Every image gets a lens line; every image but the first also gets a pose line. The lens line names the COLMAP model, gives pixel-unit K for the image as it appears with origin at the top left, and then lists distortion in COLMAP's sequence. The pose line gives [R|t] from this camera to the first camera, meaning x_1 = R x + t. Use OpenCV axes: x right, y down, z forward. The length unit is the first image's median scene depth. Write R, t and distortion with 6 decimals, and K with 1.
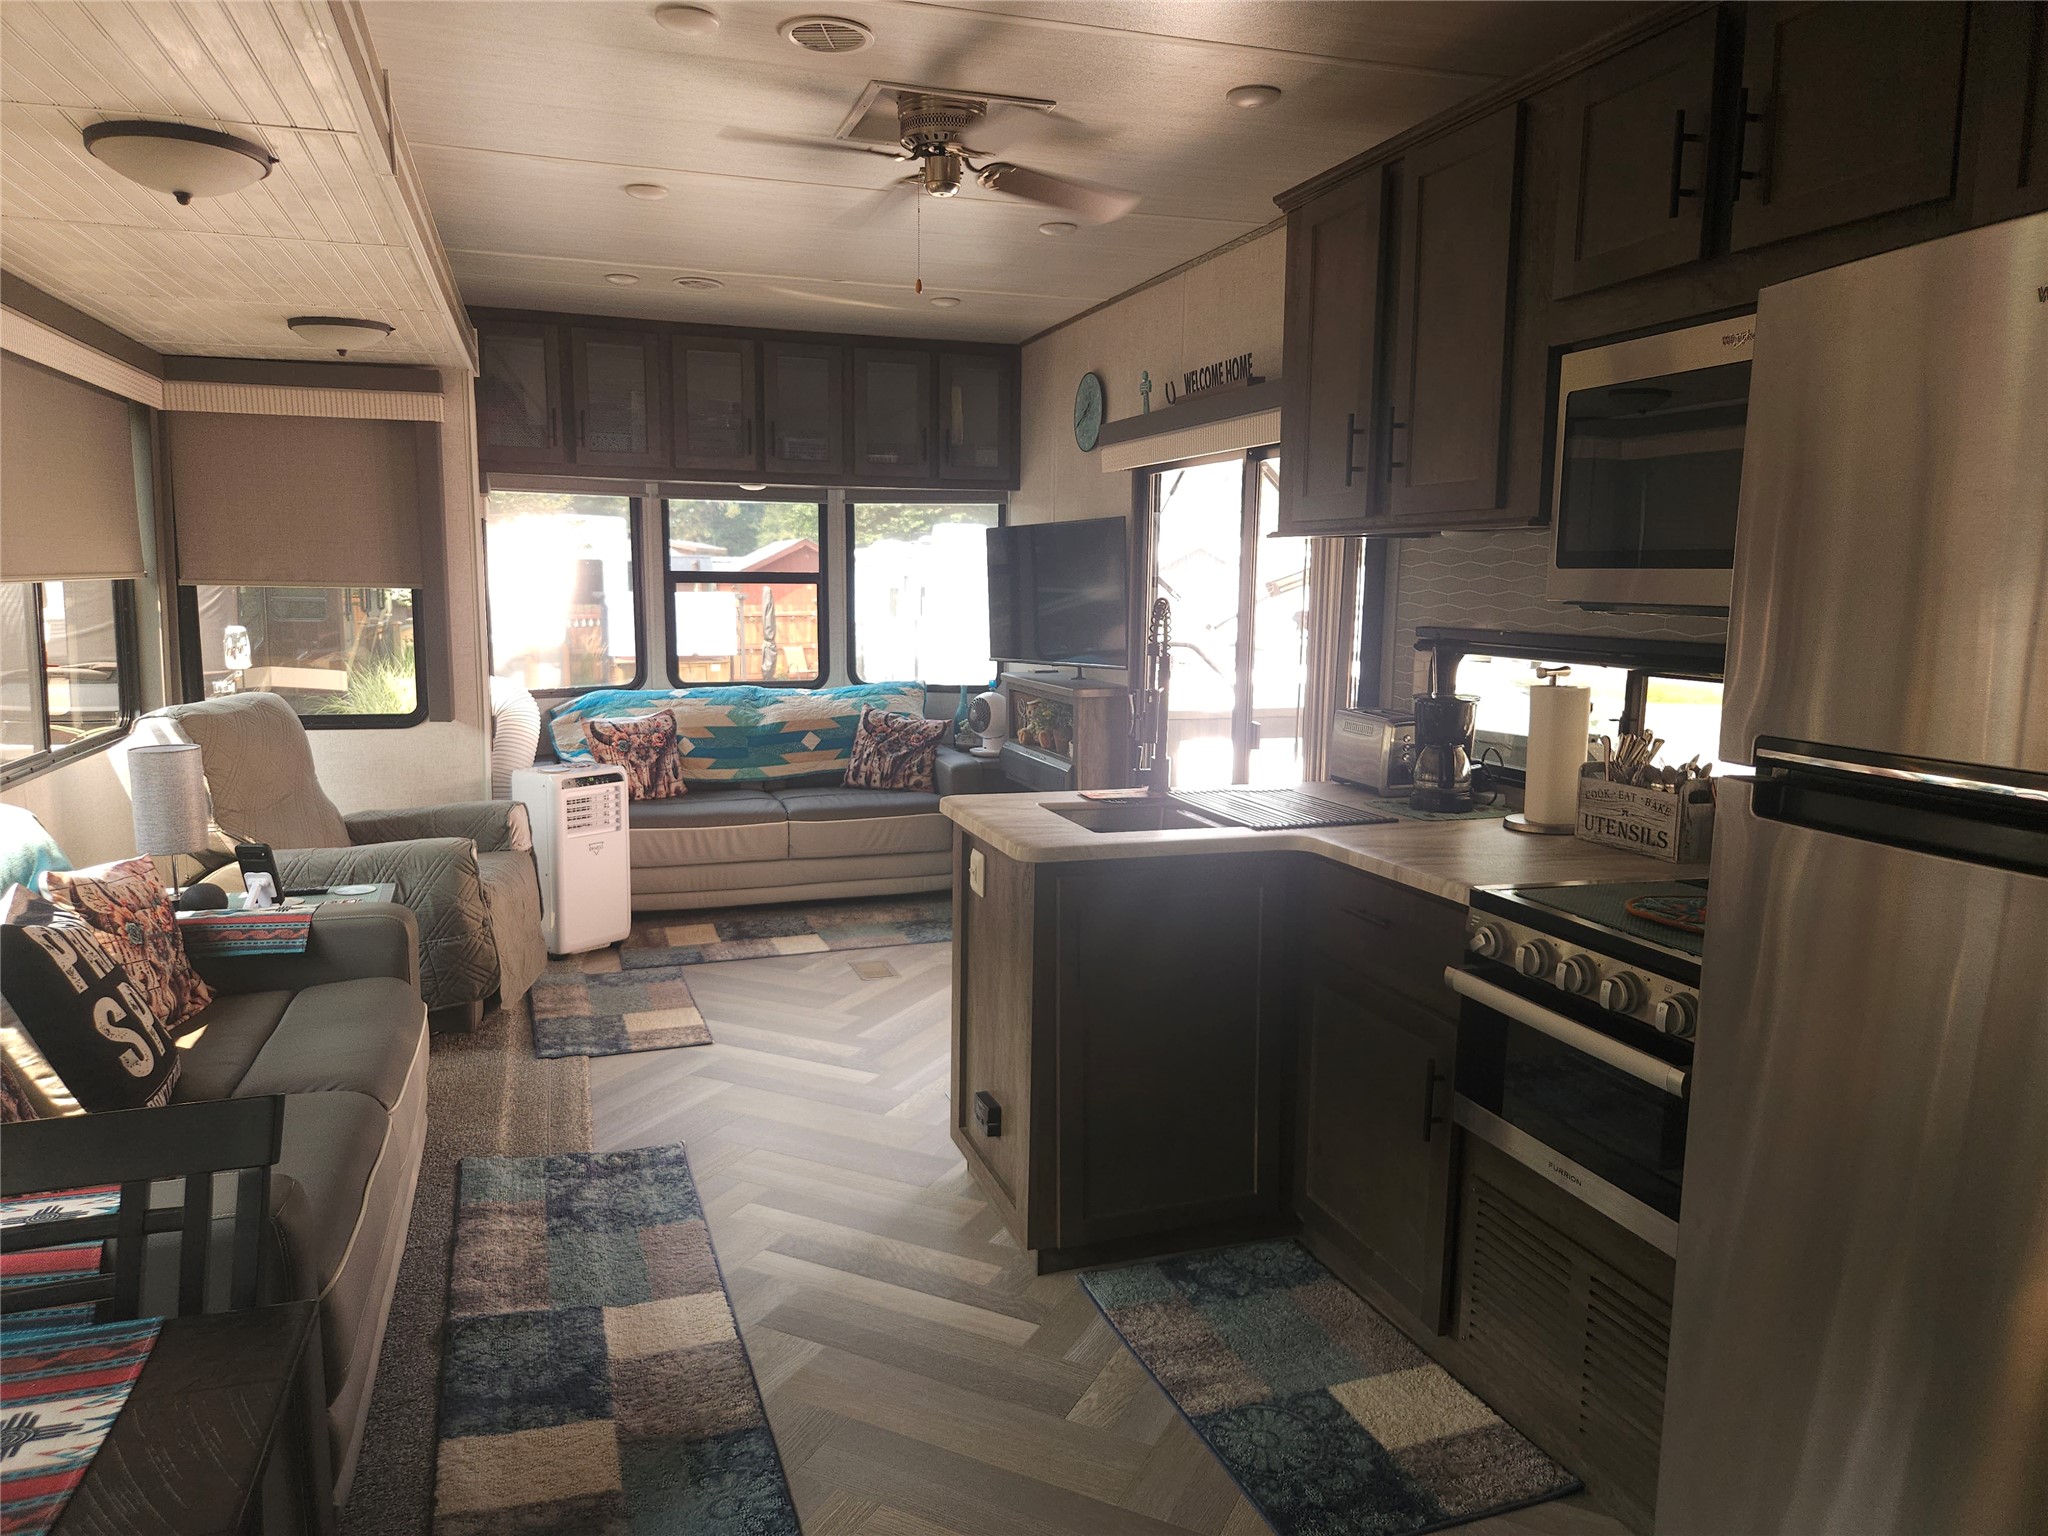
lens RADIAL K [[1402.3, 0, 1018.8], [0, 1402.3, 775.6], [0, 0, 1]] dist [0.092917, -0.073608]
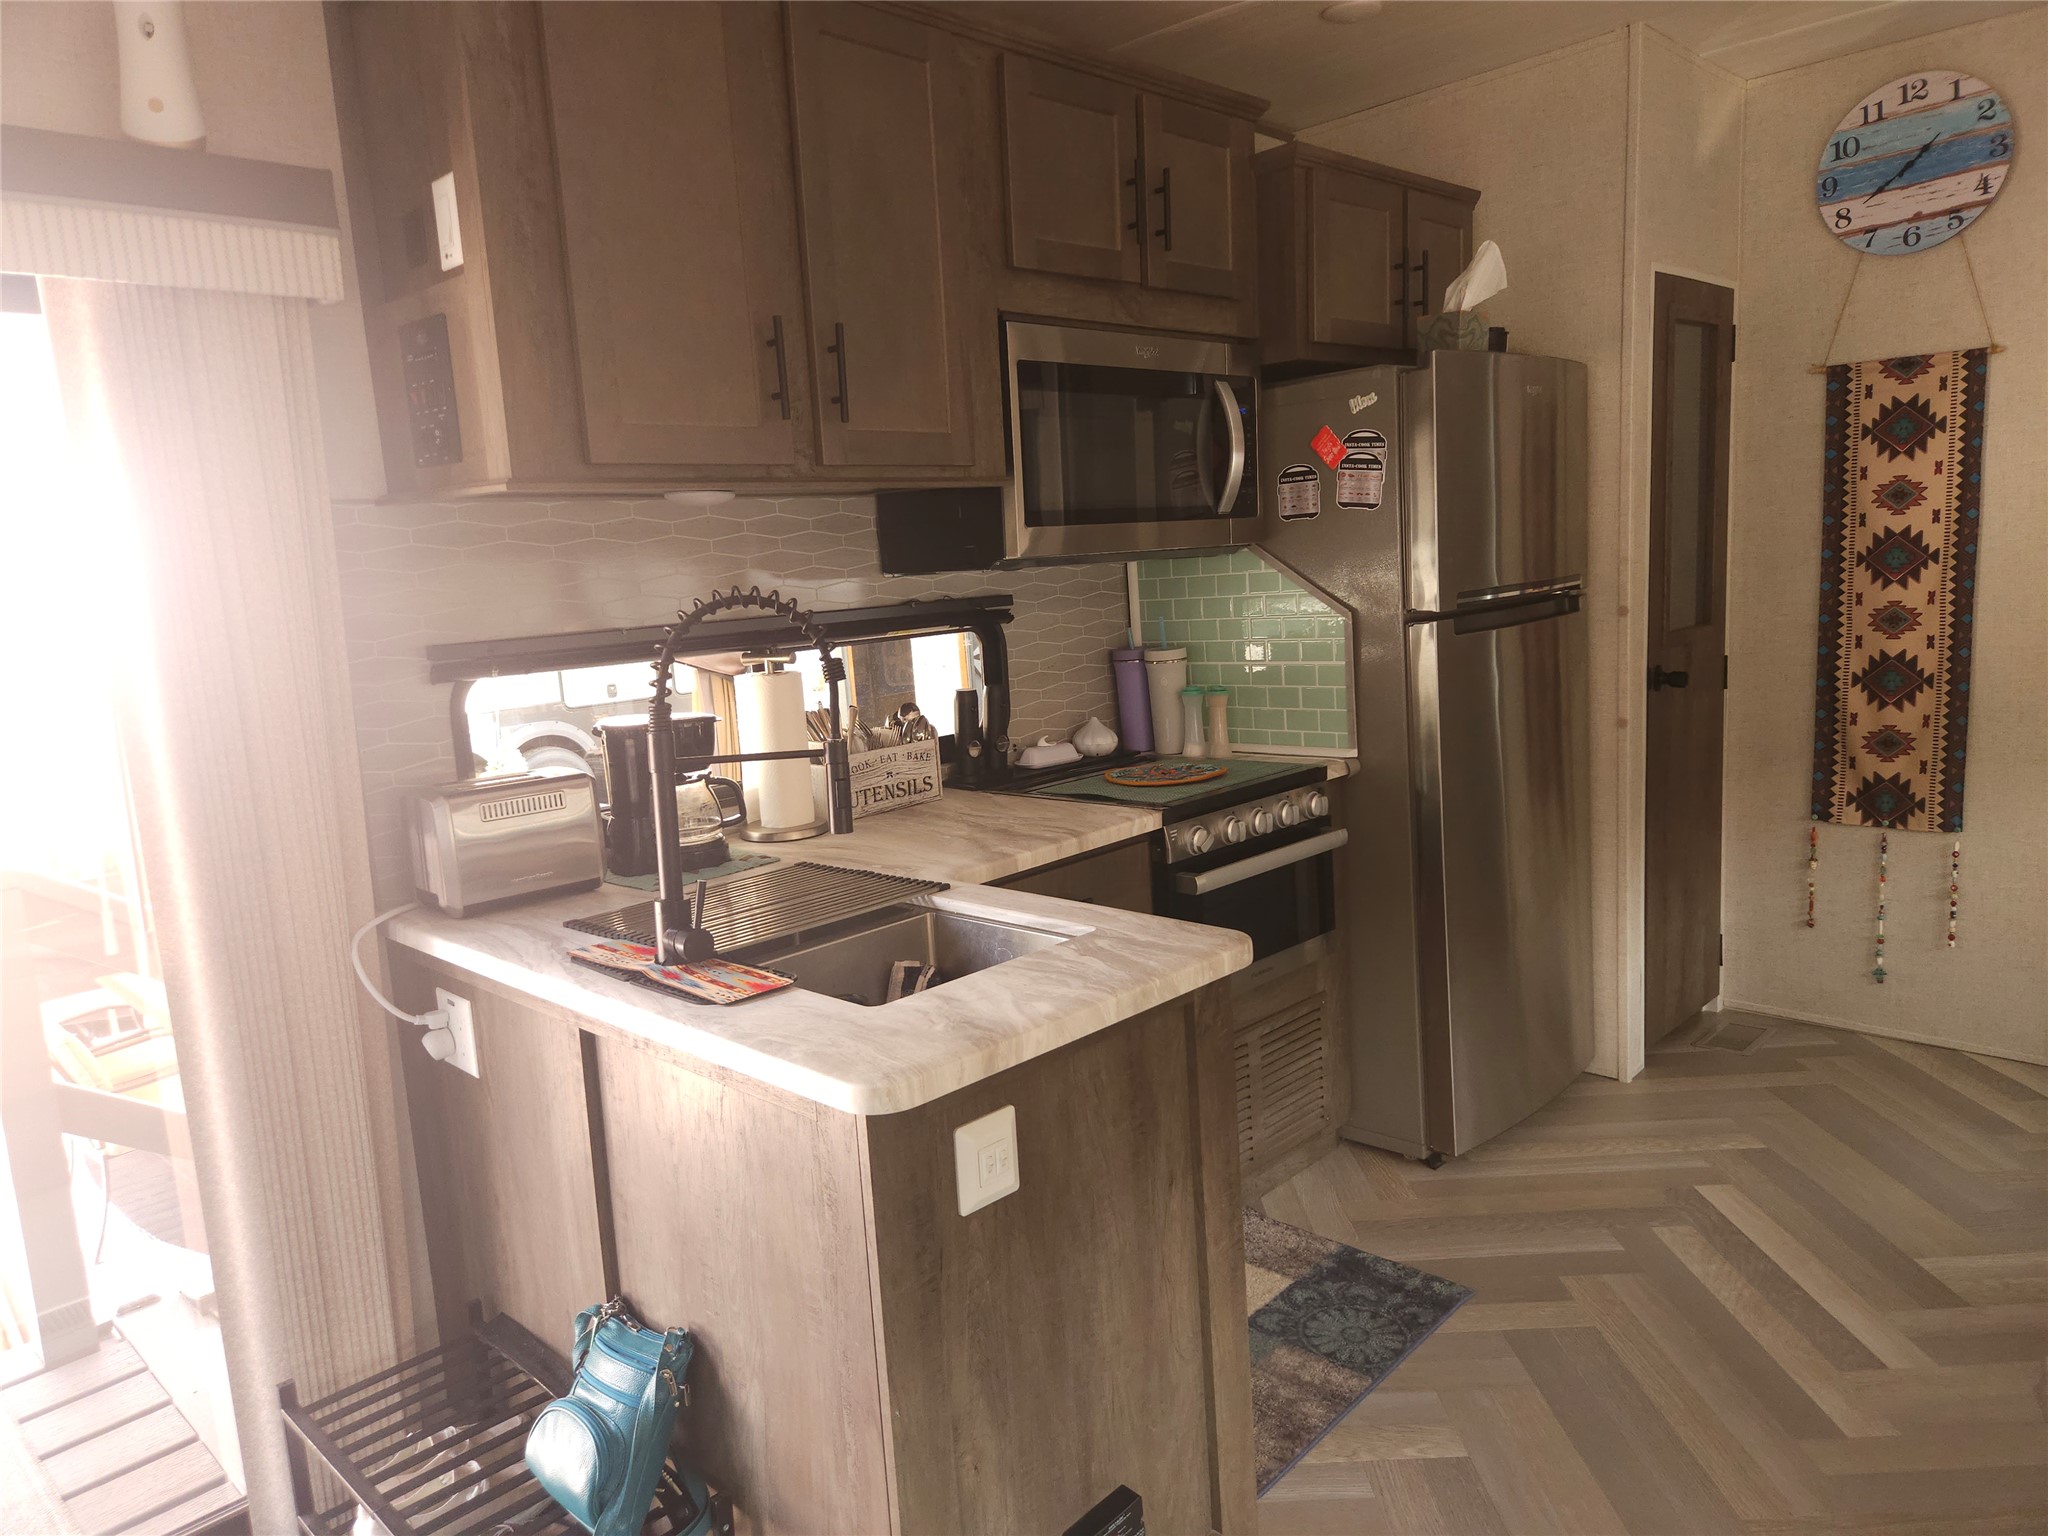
lens RADIAL K [[1402.3, 0, 1018.8], [0, 1402.3, 775.6], [0, 0, 1]] dist [0.092917, -0.073608]
pose [[-0.452161, -0.129400, 0.882500, -0.515526], [0.178814, 0.956182, 0.231822, -0.192459], [-0.873828, 0.262624, -0.409210, 1.334396]]
